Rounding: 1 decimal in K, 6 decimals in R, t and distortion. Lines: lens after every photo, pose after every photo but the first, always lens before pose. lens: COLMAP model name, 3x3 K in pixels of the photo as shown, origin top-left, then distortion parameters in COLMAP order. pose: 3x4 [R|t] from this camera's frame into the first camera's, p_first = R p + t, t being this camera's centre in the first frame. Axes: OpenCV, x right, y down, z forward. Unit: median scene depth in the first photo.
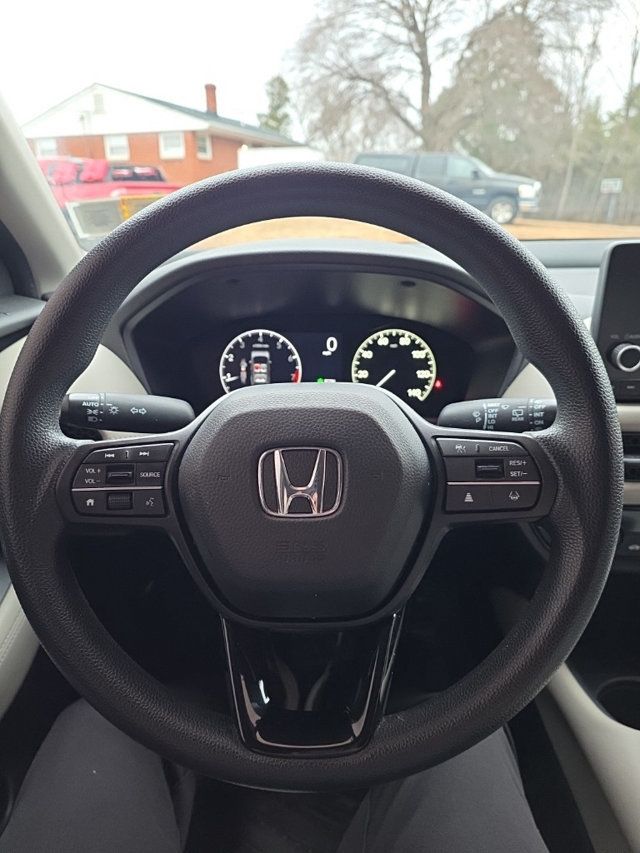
lens RADIAL K [[574.6, 0, 317.1], [0, 574.6, 425.2], [0, 0, 1]] dist [0.038267, -0.021515]
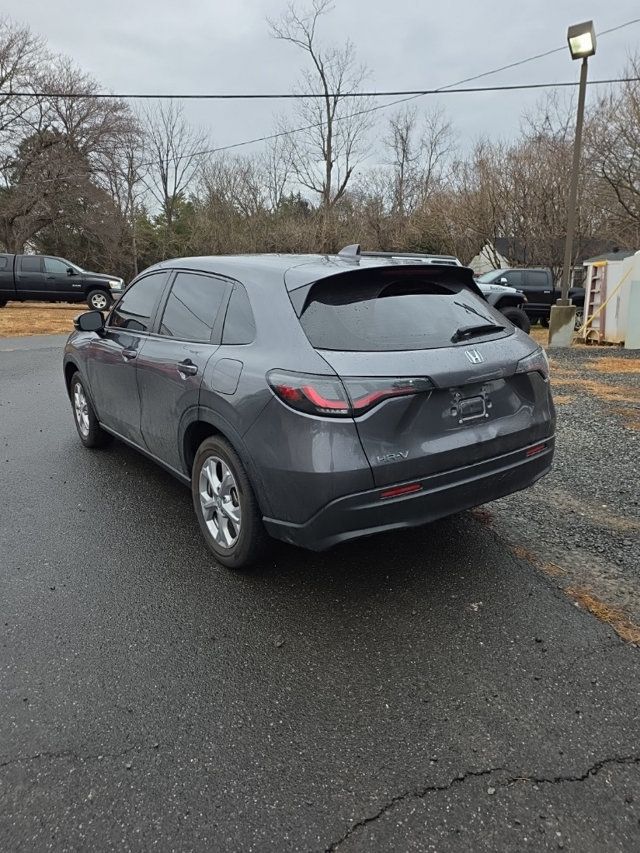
lens RADIAL K [[574.6, 0, 321.0], [0, 574.6, 426.7], [0, 0, 1]] dist [0.038267, -0.021515]
pose [[0.773715, -0.162661, 0.612297, -0.096369], [0.241332, 0.969281, -0.047458, 0.058868], [-0.585768, 0.184485, 0.789203, -0.179283]]
